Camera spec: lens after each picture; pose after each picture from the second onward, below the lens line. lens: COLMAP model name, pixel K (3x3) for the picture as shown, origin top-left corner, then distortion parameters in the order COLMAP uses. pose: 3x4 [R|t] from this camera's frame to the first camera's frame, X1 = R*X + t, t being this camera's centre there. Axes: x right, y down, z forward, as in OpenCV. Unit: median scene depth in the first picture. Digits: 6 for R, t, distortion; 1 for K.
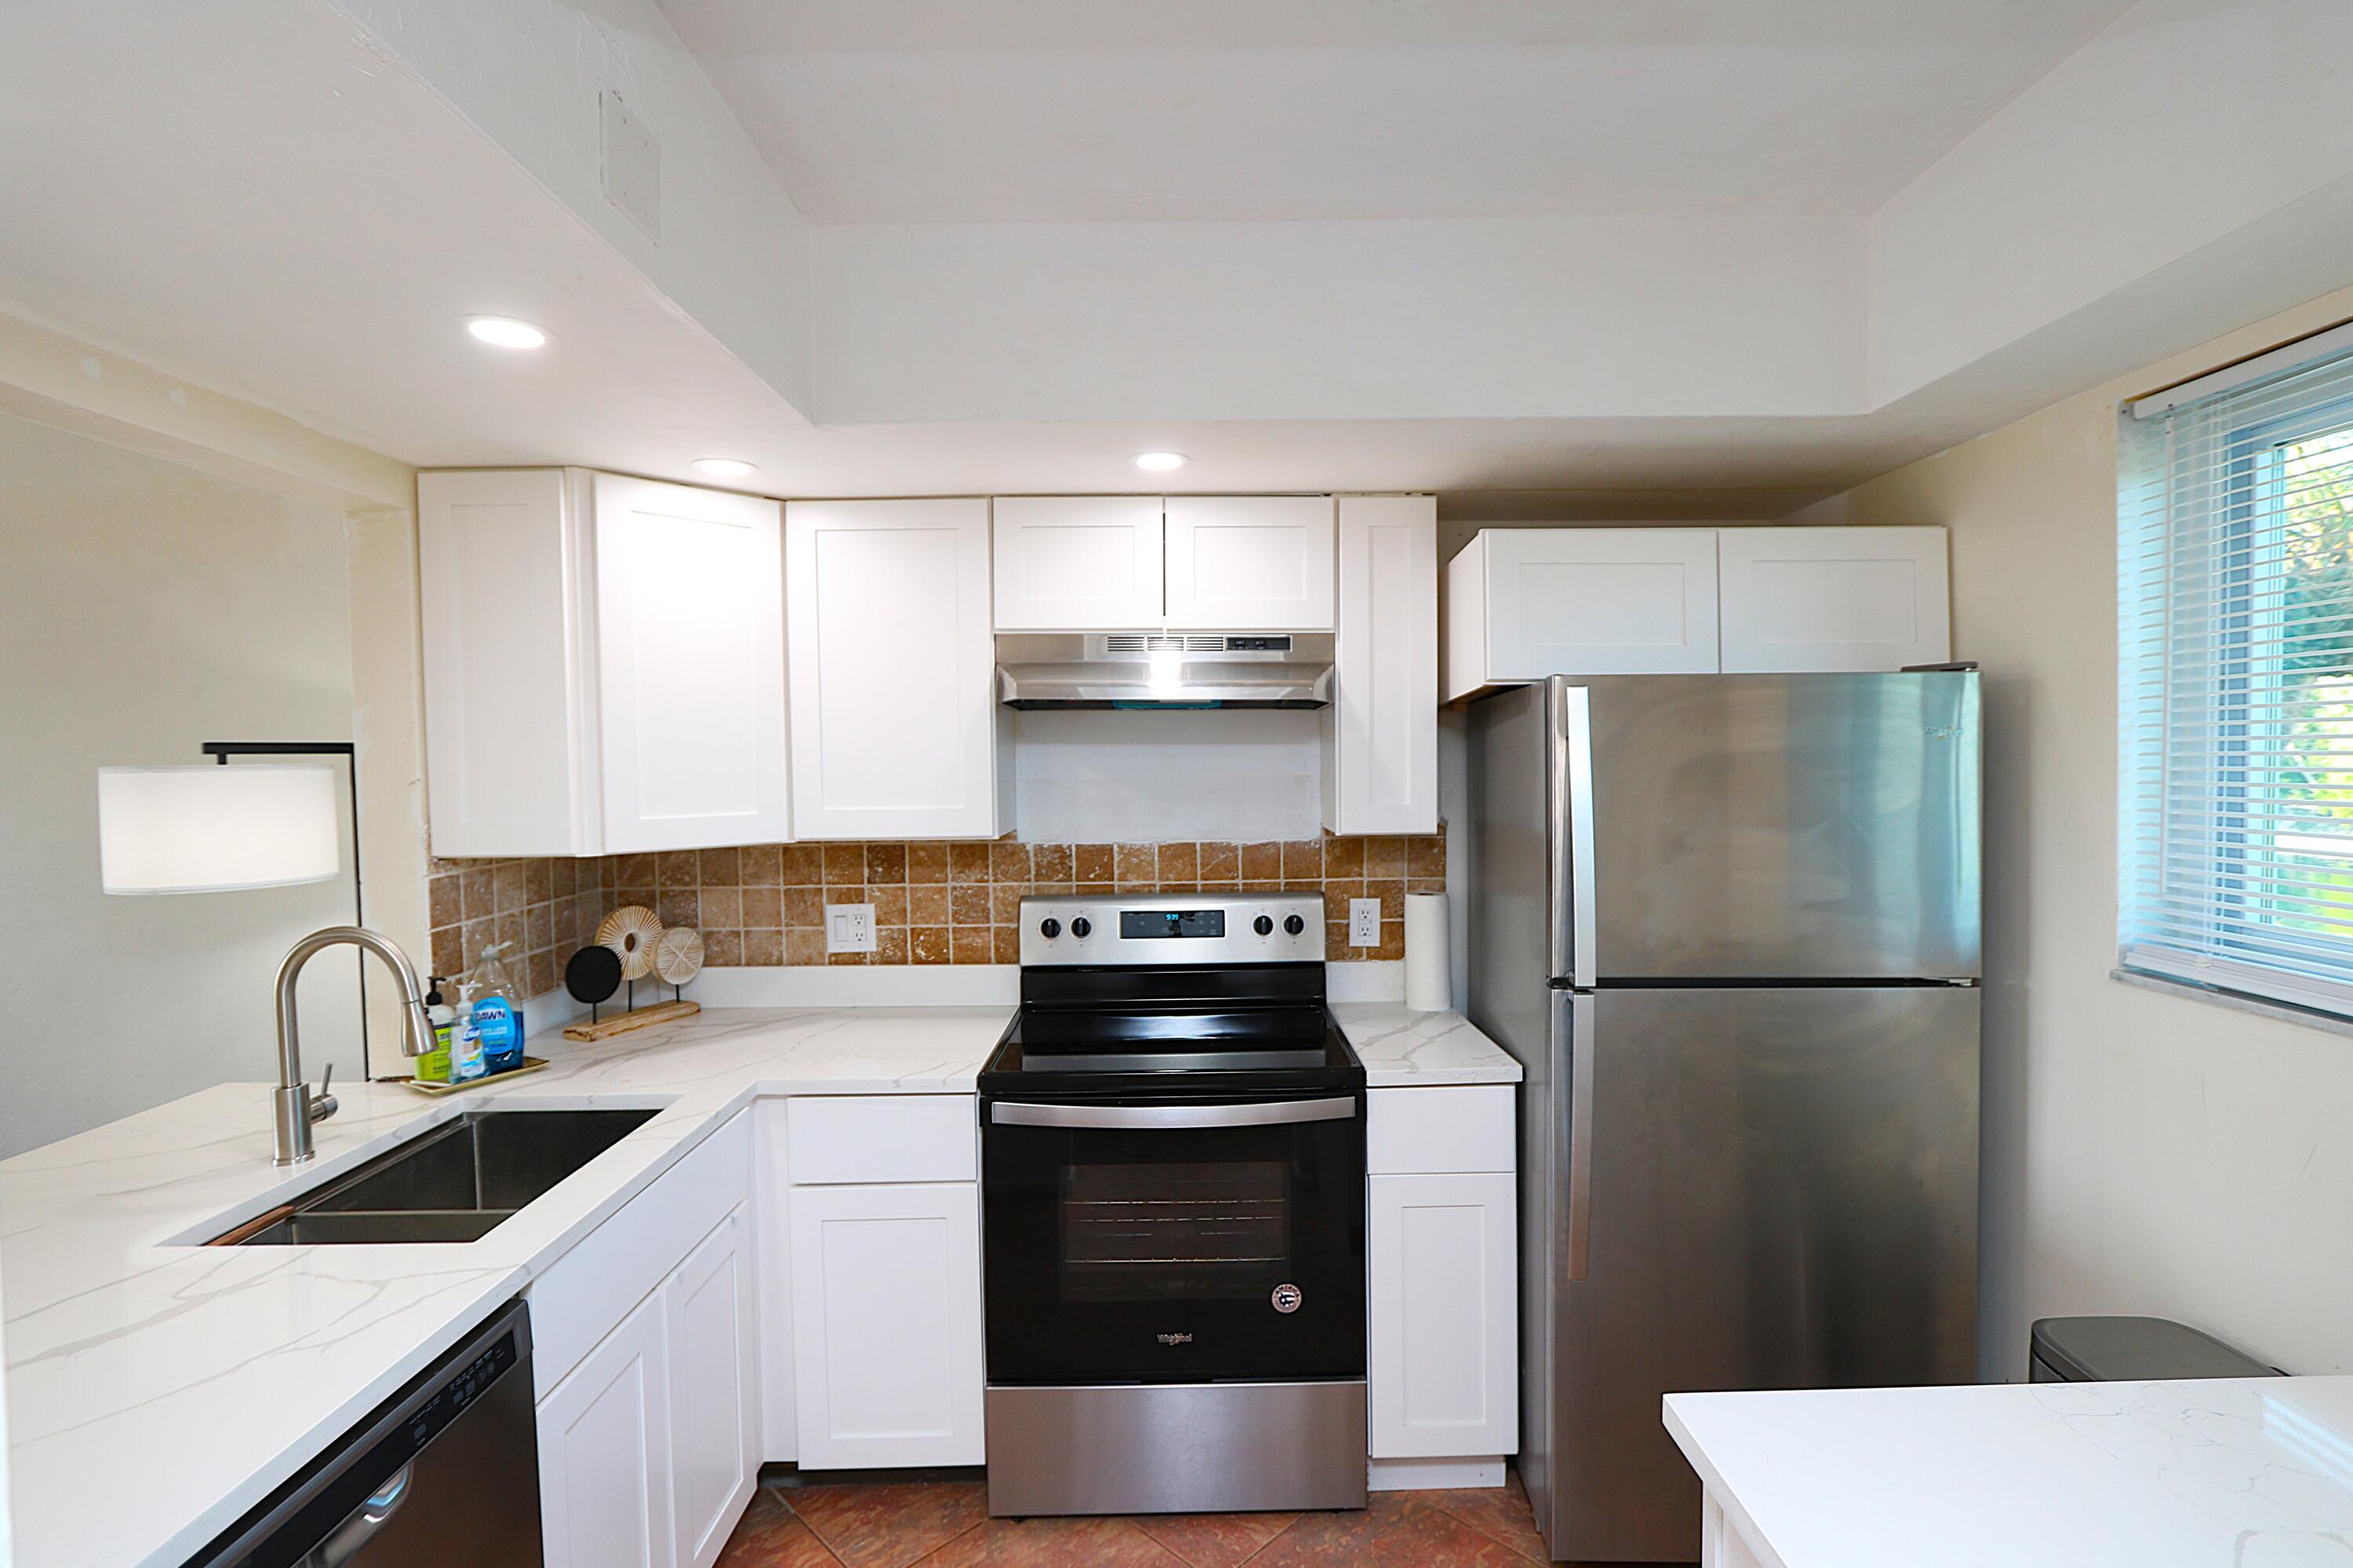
lens RADIAL K [[1069.1, 0, 1134.7], [0, 1069.1, 800.7], [0, 0, 1]] dist [-0.022054, 0.005211]
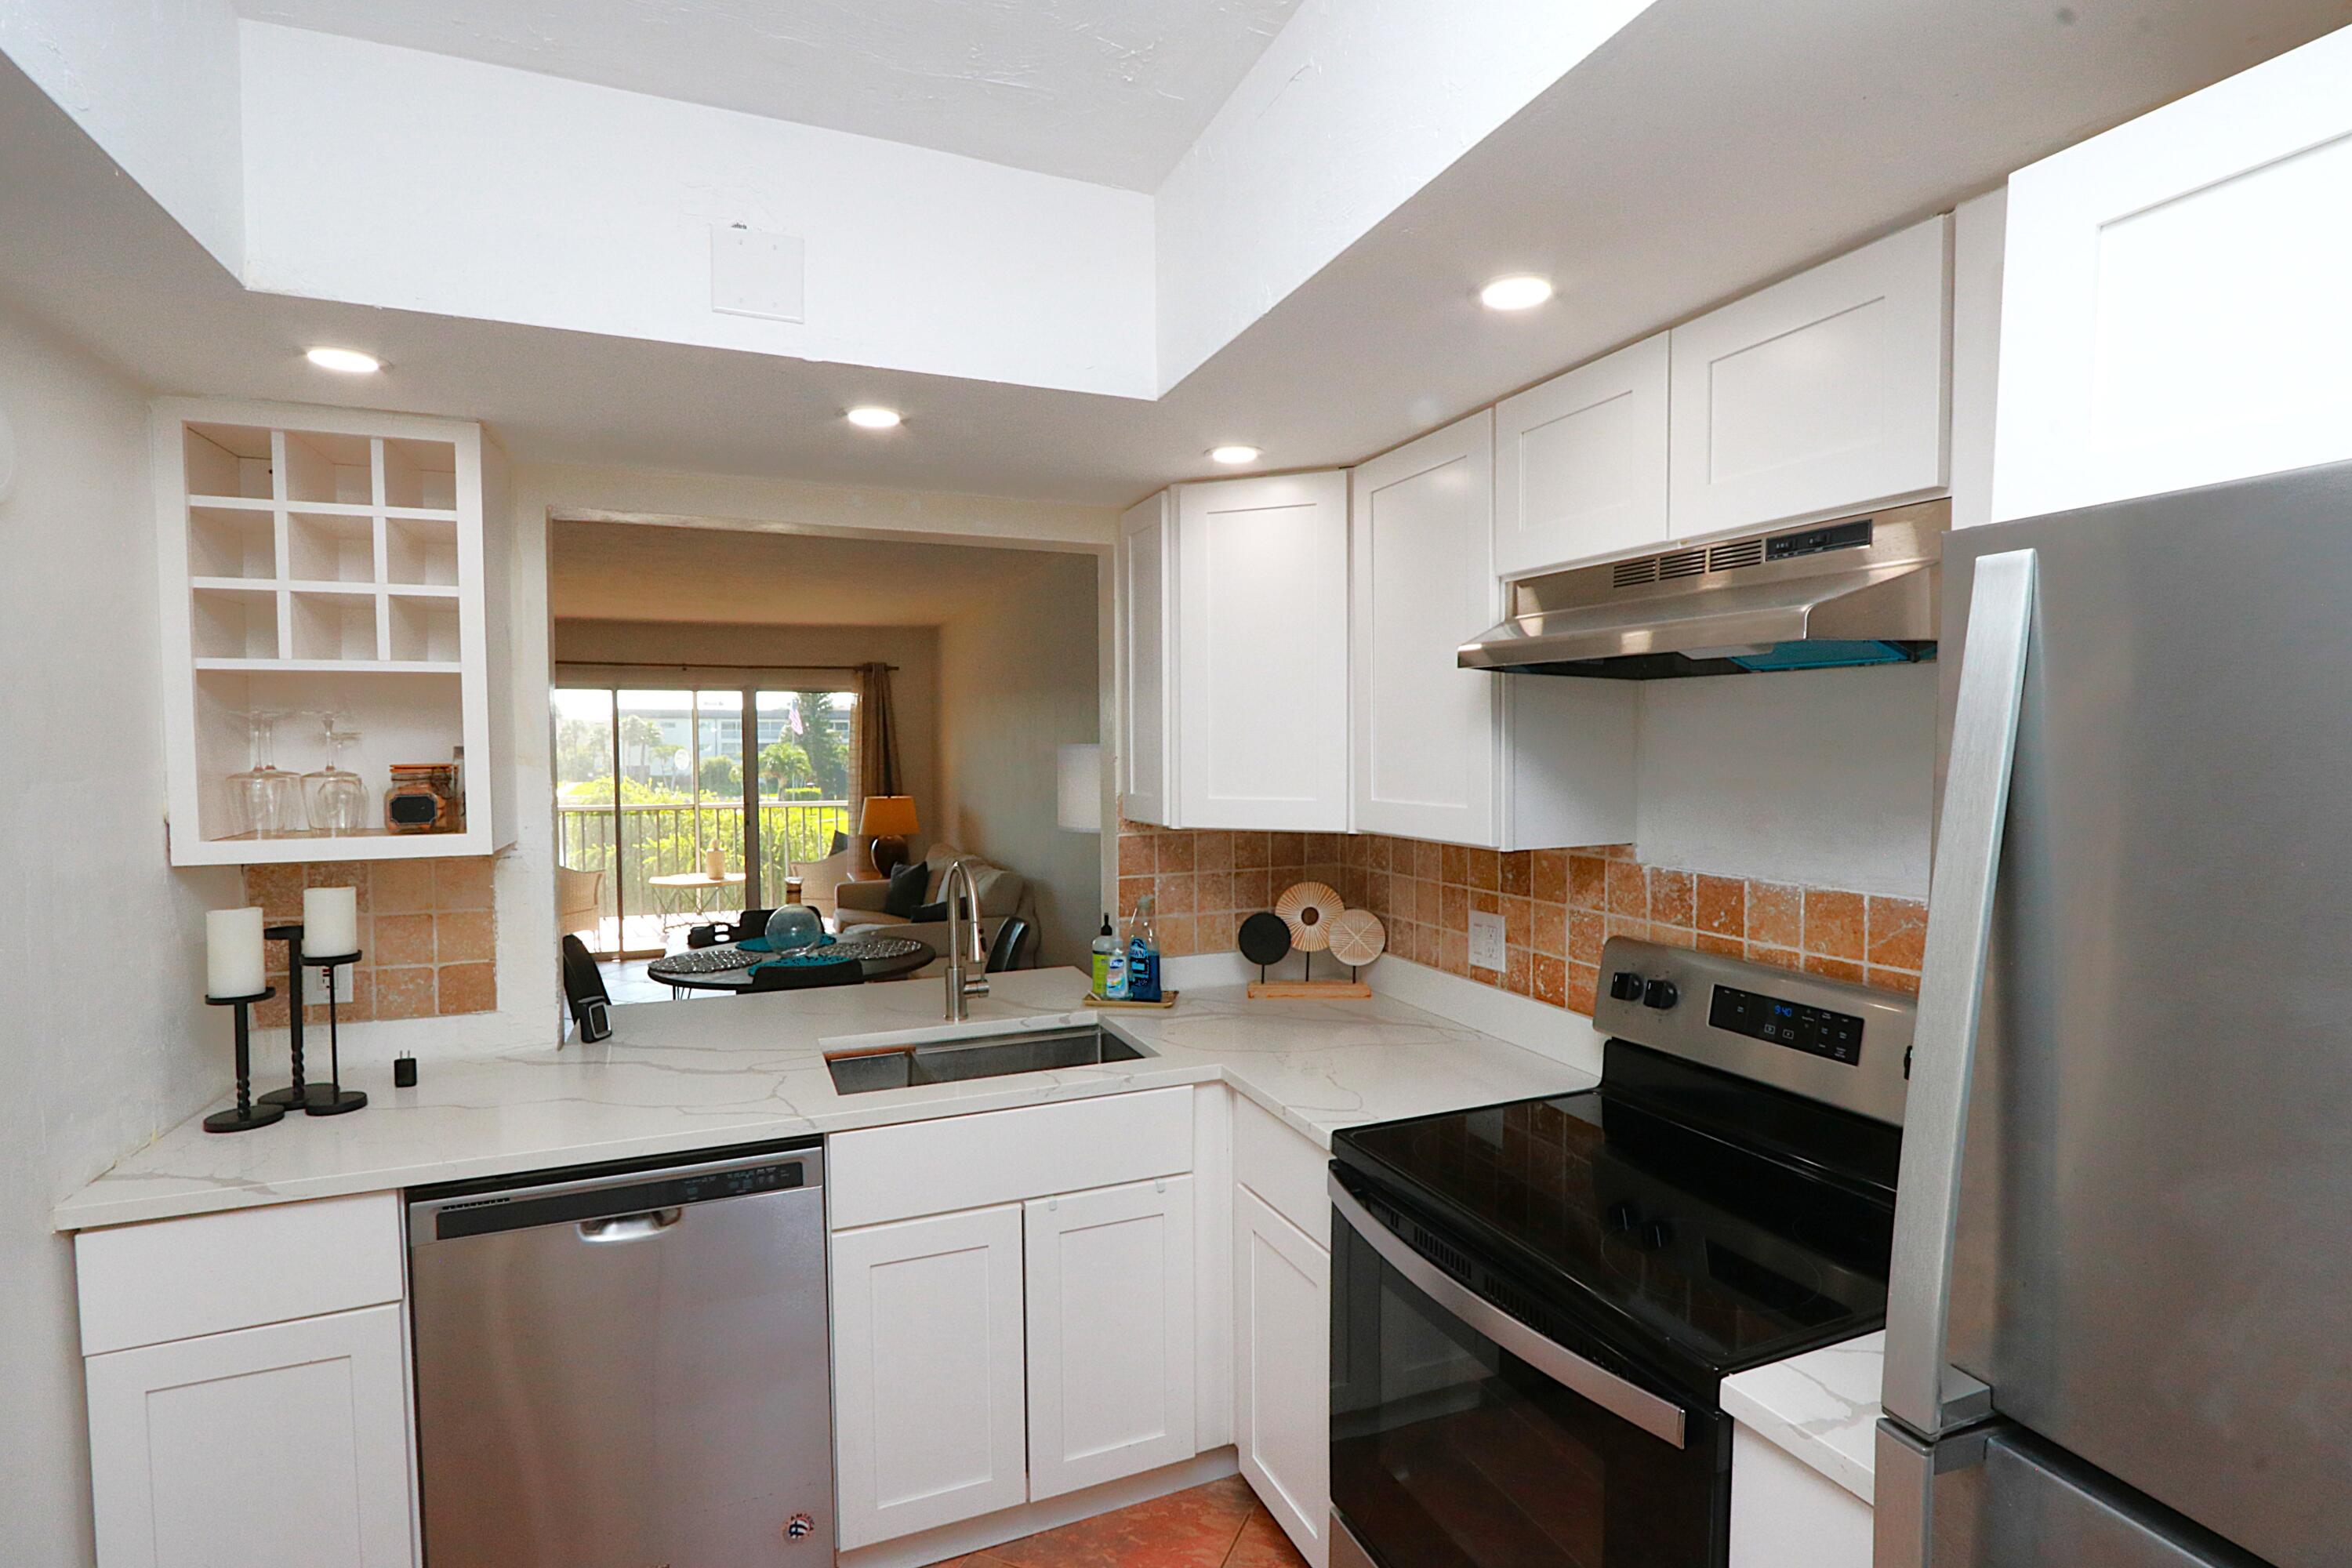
lens RADIAL K [[1068.6, 0, 1170.8], [0, 1068.6, 798.0], [0, 0, 1]] dist [-0.022054, 0.005211]
pose [[0.428094, 0.055522, -0.902027, 0.462214], [-0.041034, 0.998276, 0.041972, -0.024764], [0.902802, 0.019046, 0.429634, 0.463574]]
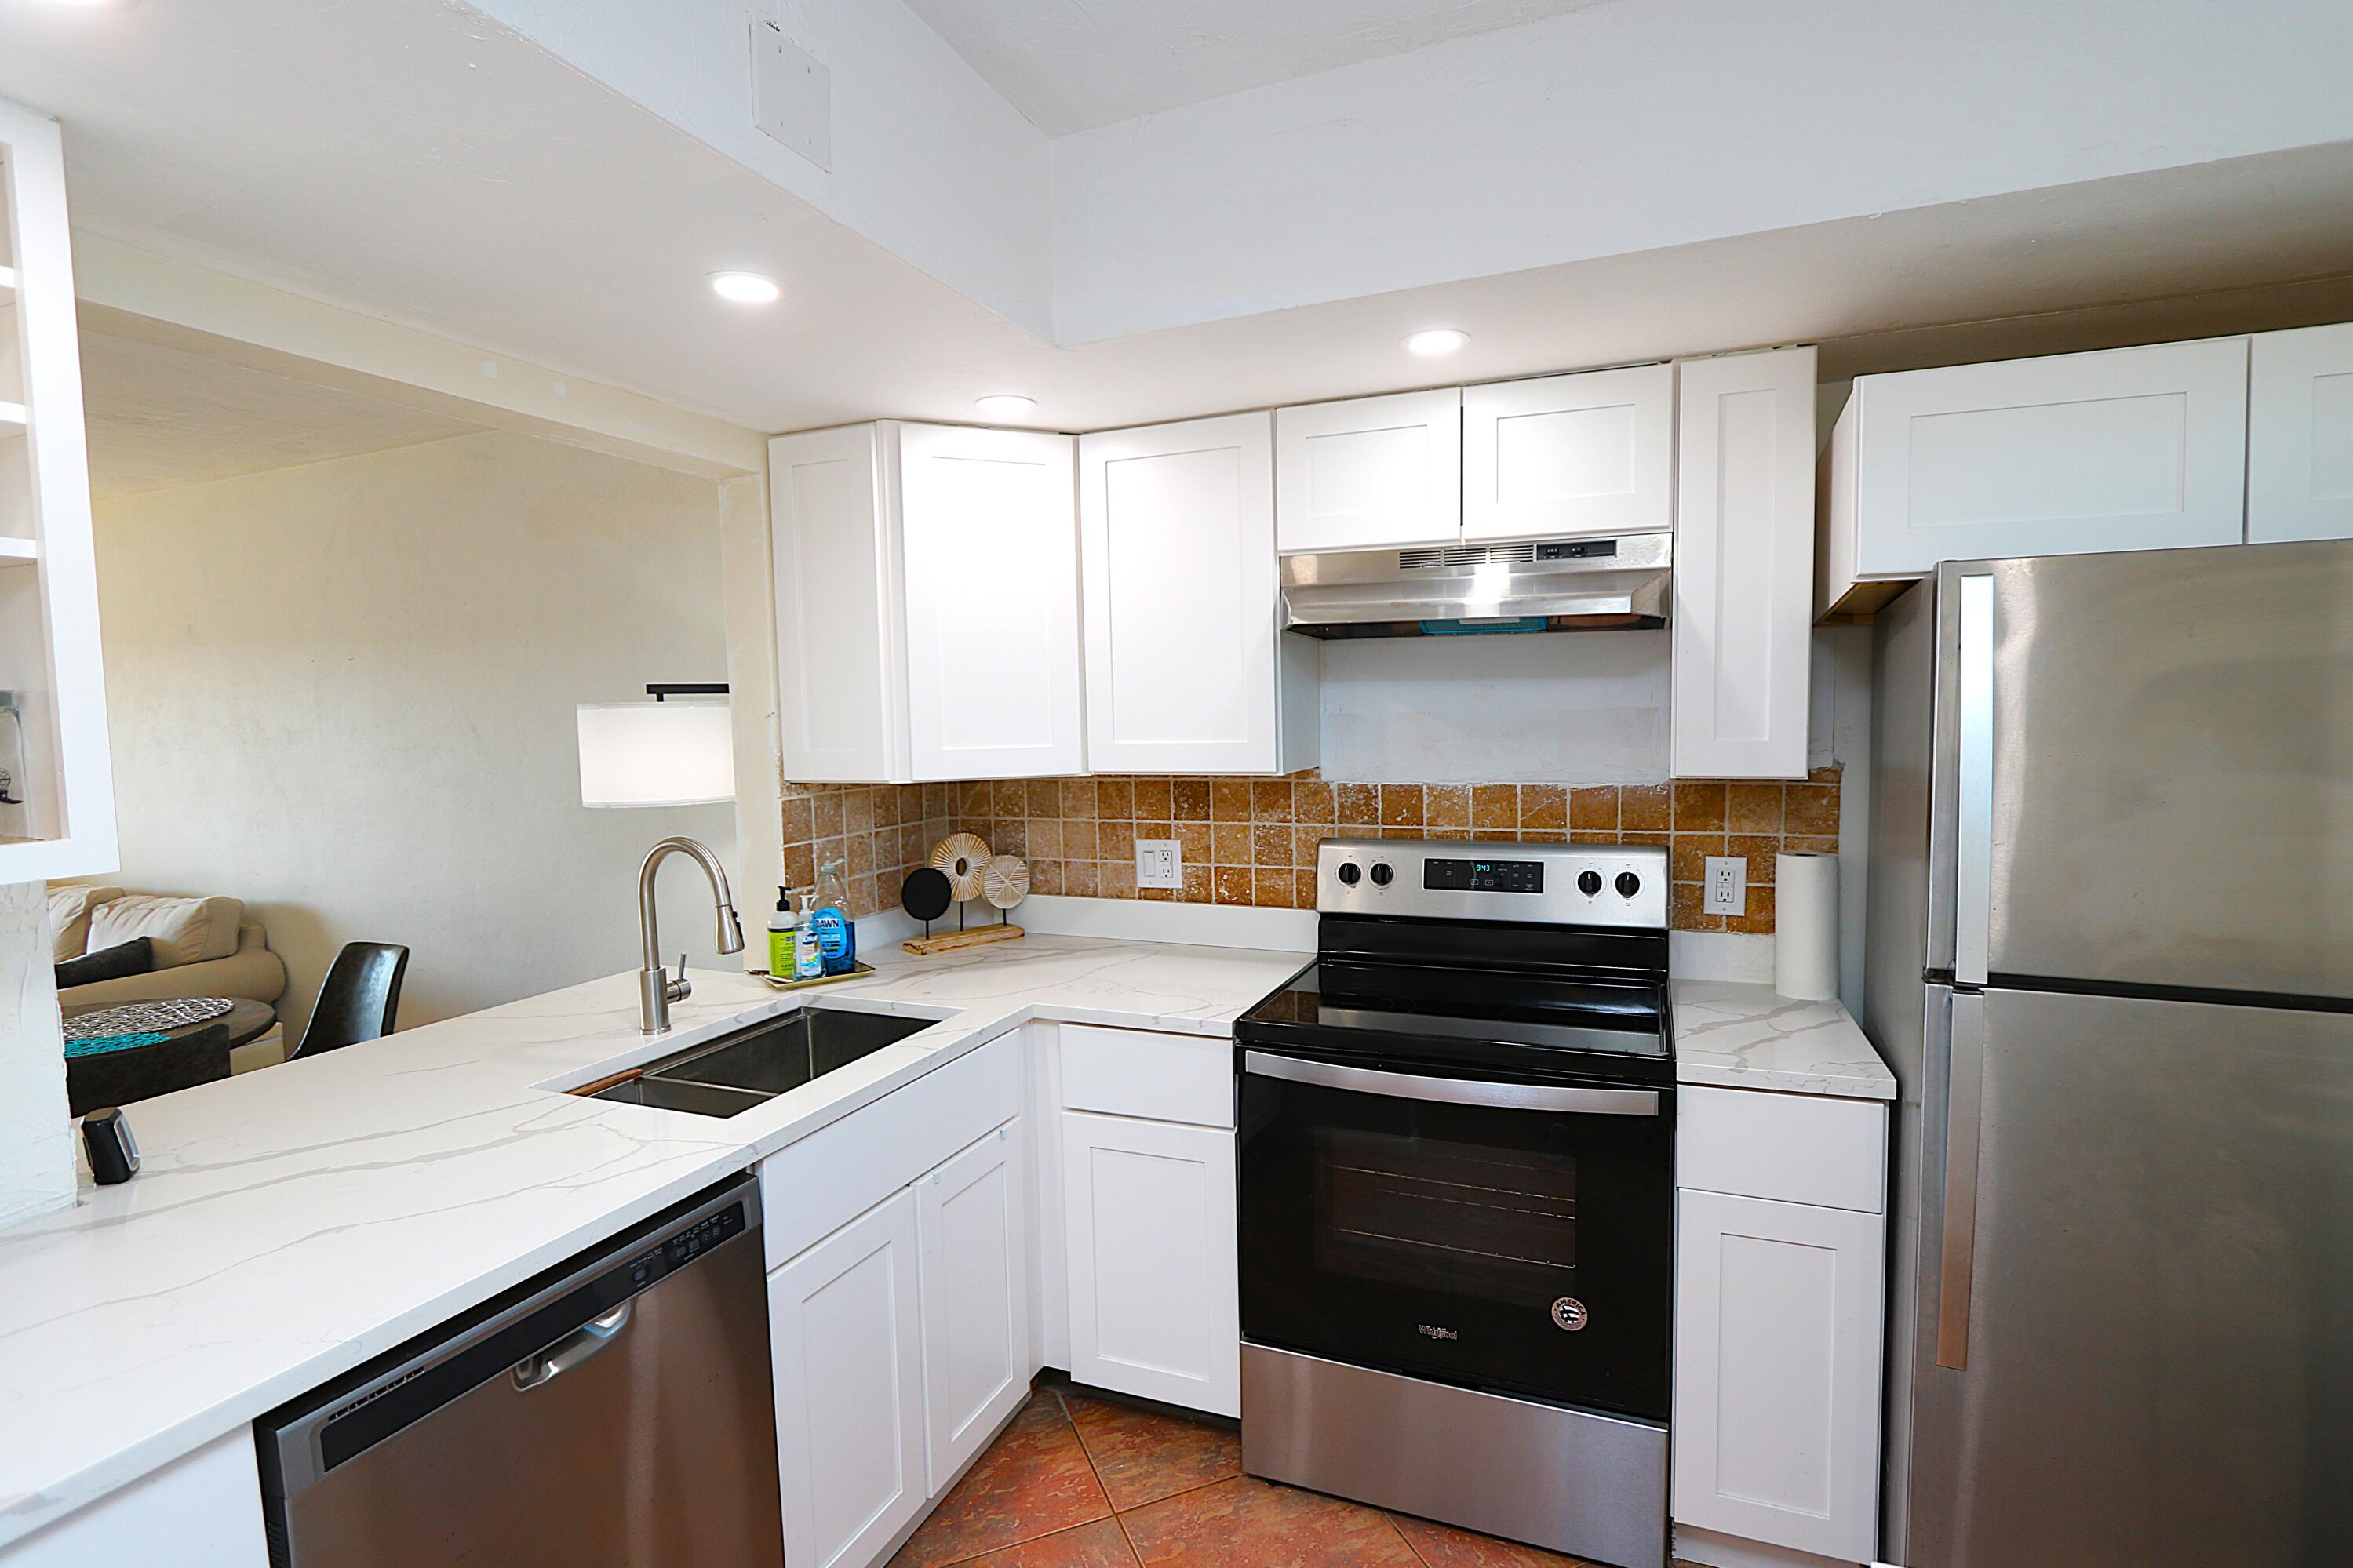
lens RADIAL K [[1068.9, 0, 1165.1], [0, 1068.9, 793.4], [0, 0, 1]] dist [-0.022054, 0.005211]
pose [[0.927609, 0.024634, -0.372740, 0.130638], [-0.009806, 0.999085, 0.041623, 0.013711], [0.373425, -0.034955, 0.927002, 0.087087]]
